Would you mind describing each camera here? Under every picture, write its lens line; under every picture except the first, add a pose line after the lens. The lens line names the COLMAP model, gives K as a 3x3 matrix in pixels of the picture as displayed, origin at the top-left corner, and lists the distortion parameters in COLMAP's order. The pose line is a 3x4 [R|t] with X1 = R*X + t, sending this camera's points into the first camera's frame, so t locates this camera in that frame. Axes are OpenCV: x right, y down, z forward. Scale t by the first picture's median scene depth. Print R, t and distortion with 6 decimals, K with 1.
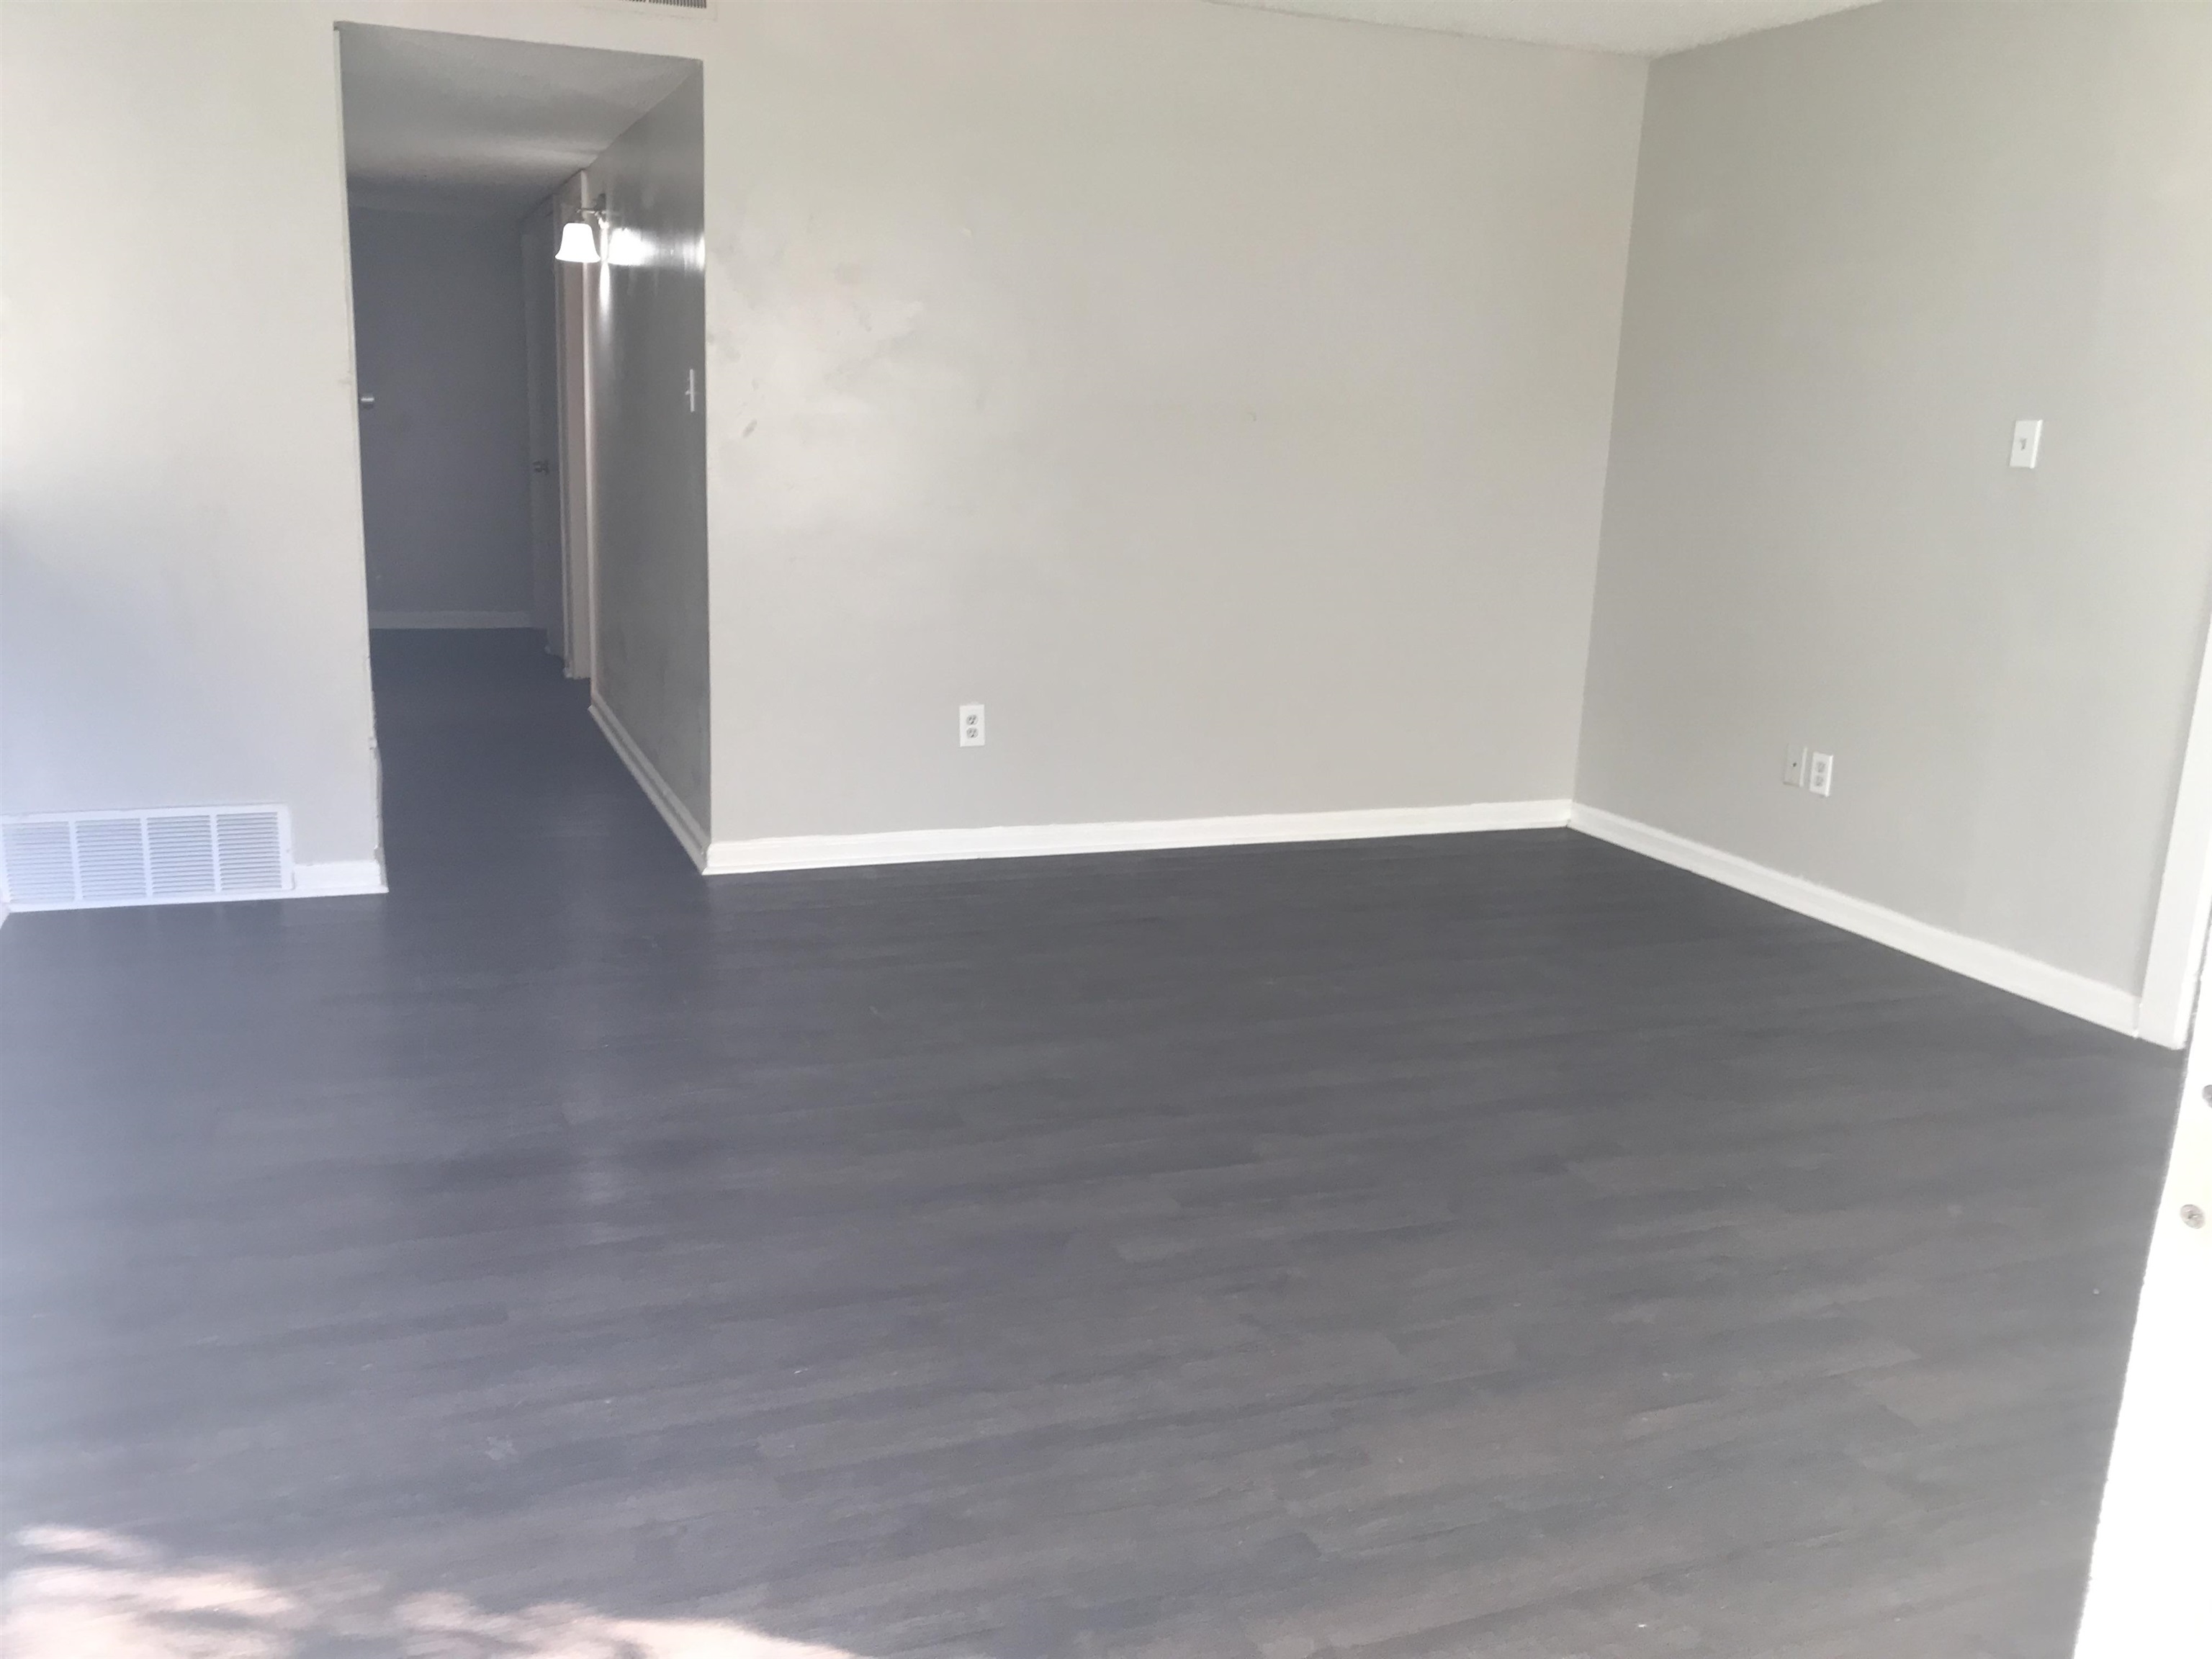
lens RADIAL K [[1831.2, 0, 1094.1], [0, 1831.2, 821.5], [0, 0, 1]] dist [0.061041, -0.065042]
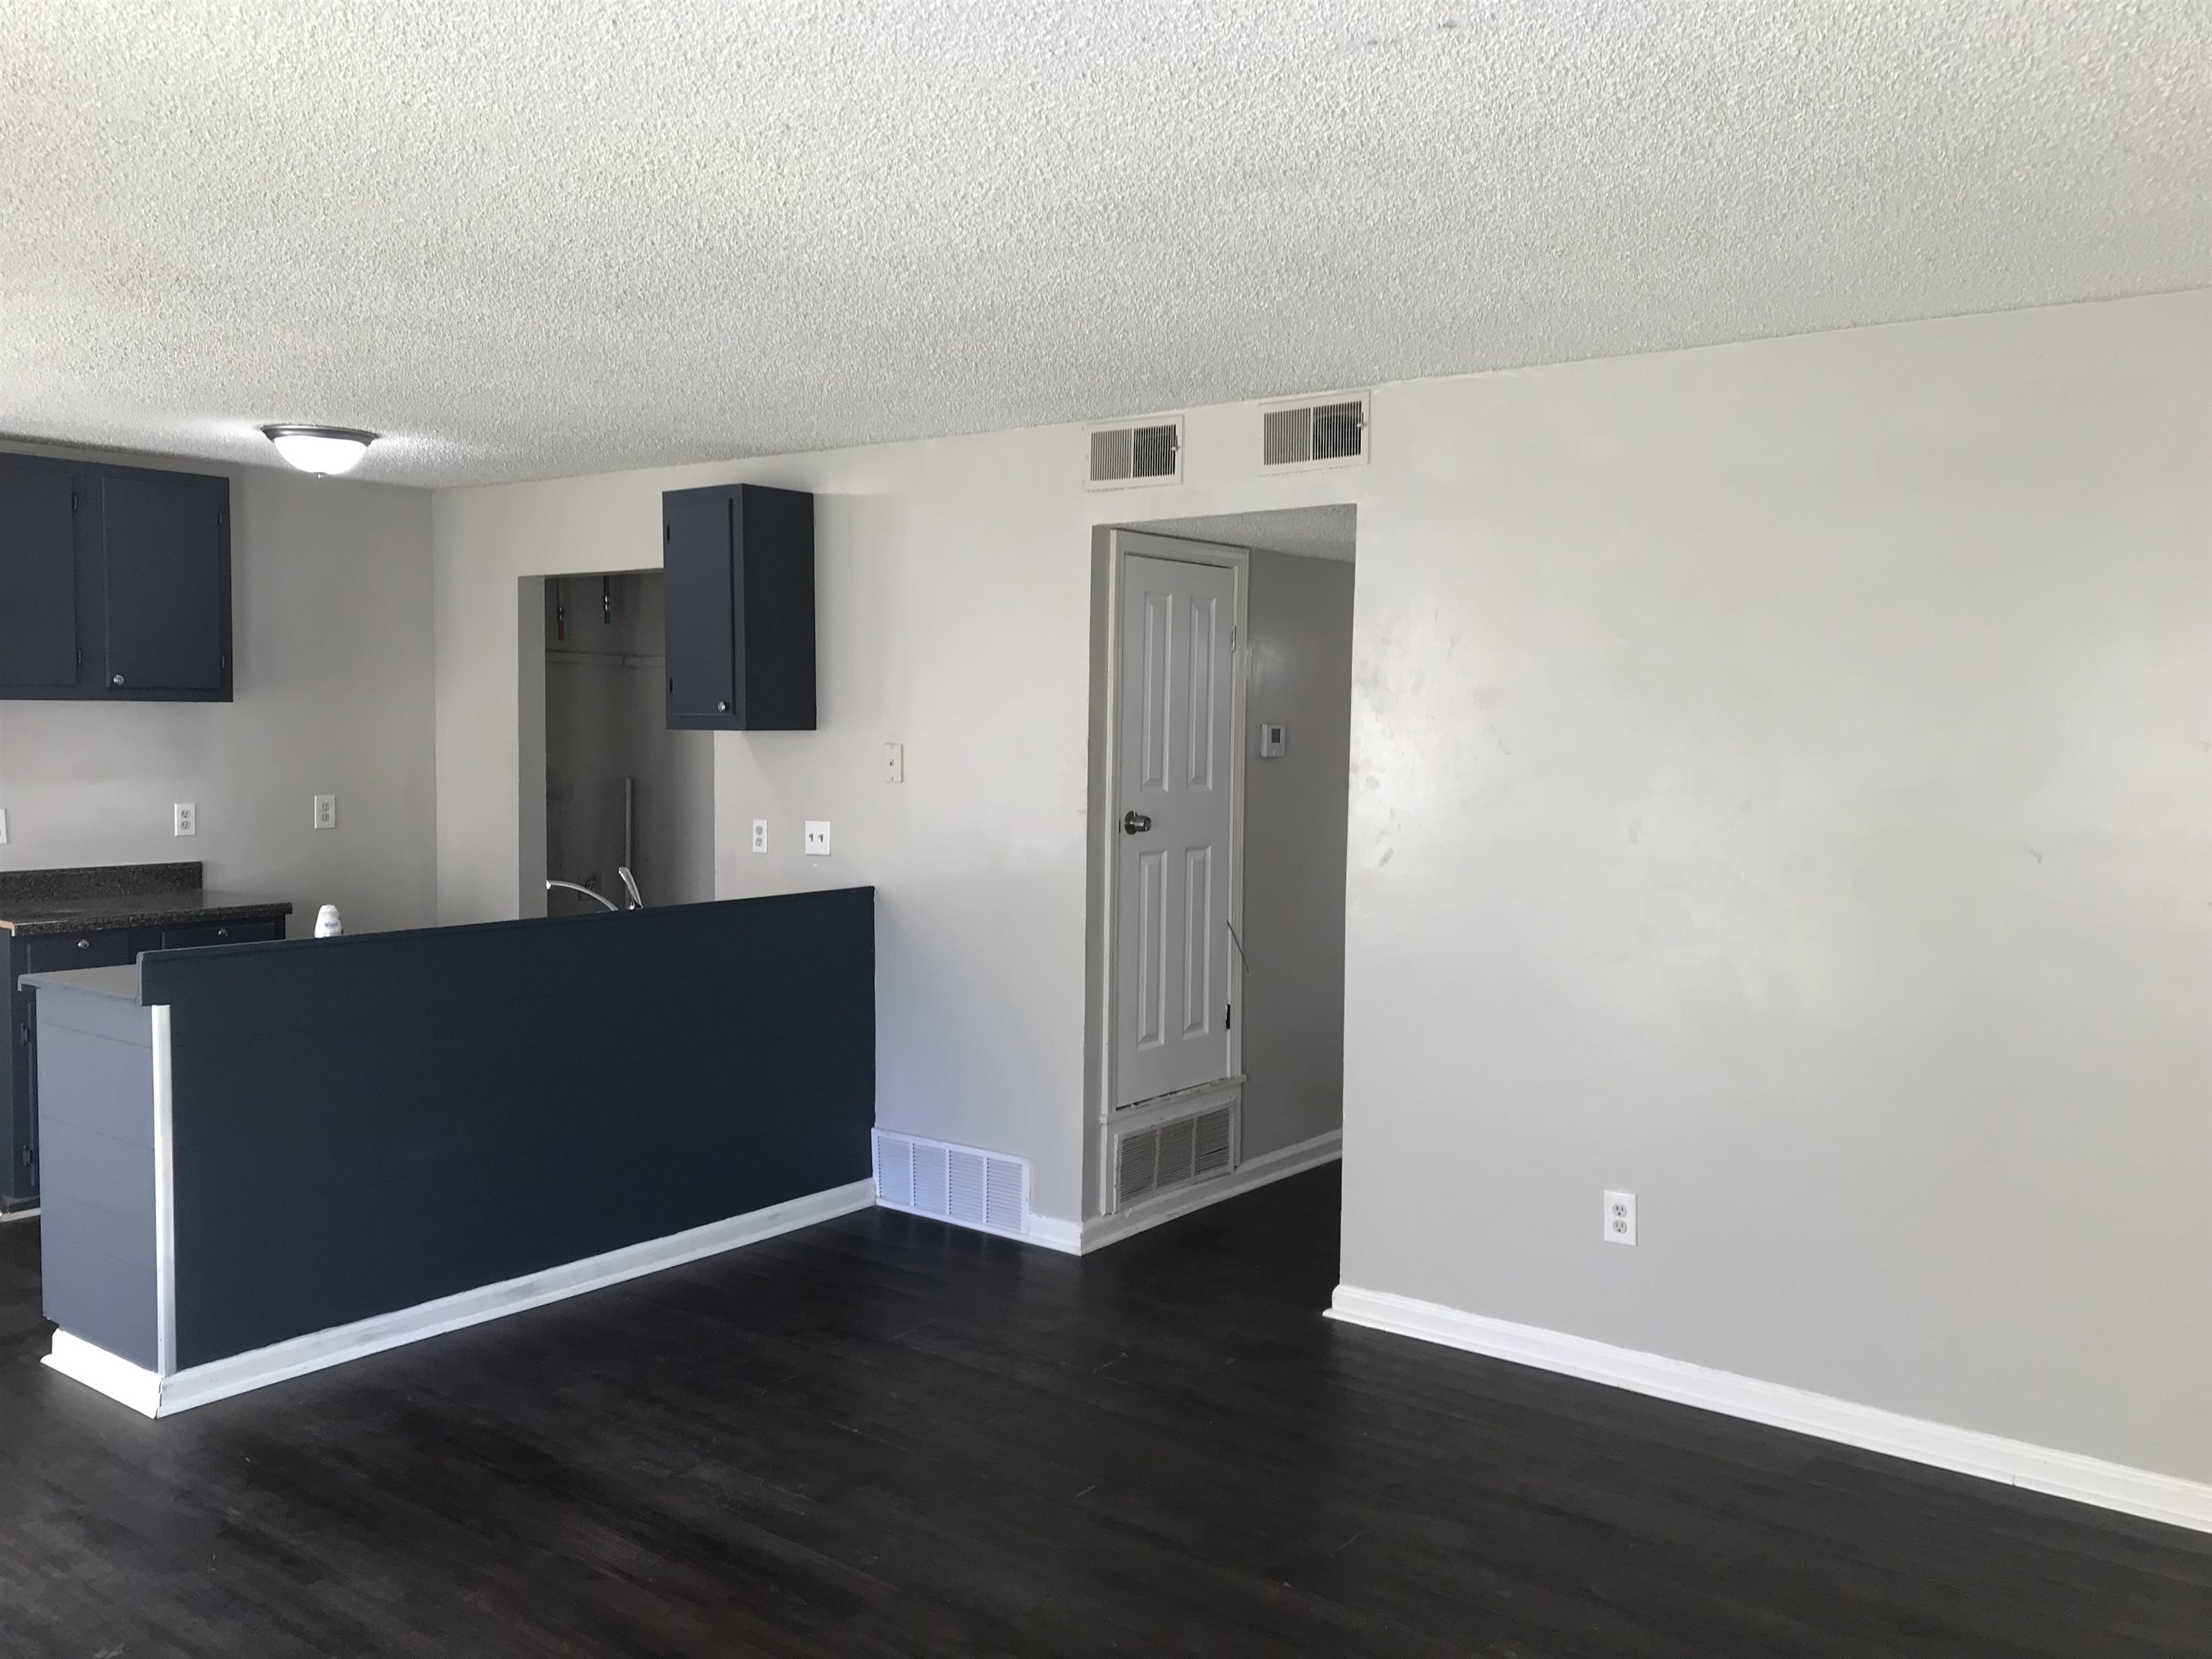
lens RADIAL K [[1831.2, 0, 1108.8], [0, 1831.2, 833.7], [0, 0, 1]] dist [0.061041, -0.065042]
pose [[0.512680, 0.024498, -0.858230, 0.532611], [-0.180162, 0.980408, -0.079637, -0.117181], [0.839464, 0.195449, 0.507049, 0.371321]]
